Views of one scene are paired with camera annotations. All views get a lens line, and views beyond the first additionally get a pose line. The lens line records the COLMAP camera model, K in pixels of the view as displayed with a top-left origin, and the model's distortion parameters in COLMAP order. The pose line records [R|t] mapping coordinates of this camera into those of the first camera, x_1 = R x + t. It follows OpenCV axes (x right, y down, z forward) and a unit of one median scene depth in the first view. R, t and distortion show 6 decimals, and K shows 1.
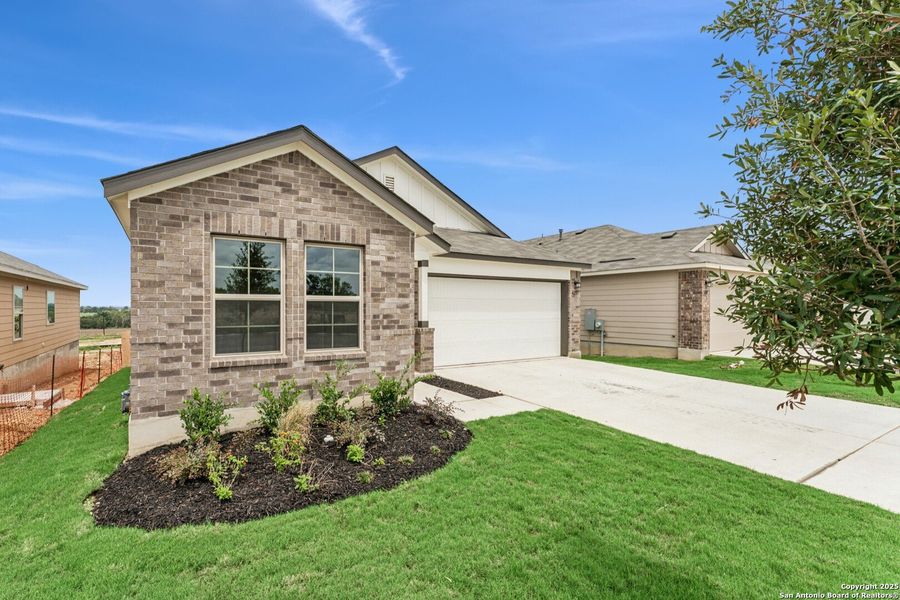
lens RADIAL K [[456.2, 0, 420.3], [0, 456.2, 309.7], [0, 0, 1]] dist [-0.002238, -0.000255]
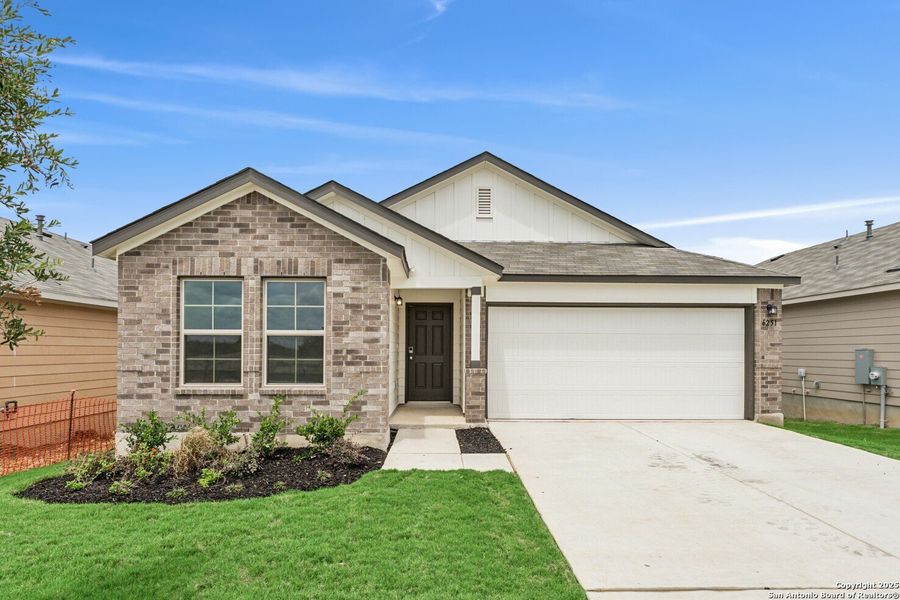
lens RADIAL K [[582.6, 0, 447.4], [0, 582.6, 344.1], [0, 0, 1]] dist [-0.001376, -0.001209]
pose [[0.844658, -0.004540, -0.535287, 0.810149], [-0.005894, 0.999825, -0.017779, 0.021360], [0.535274, 0.018172, 0.844483, 0.118501]]
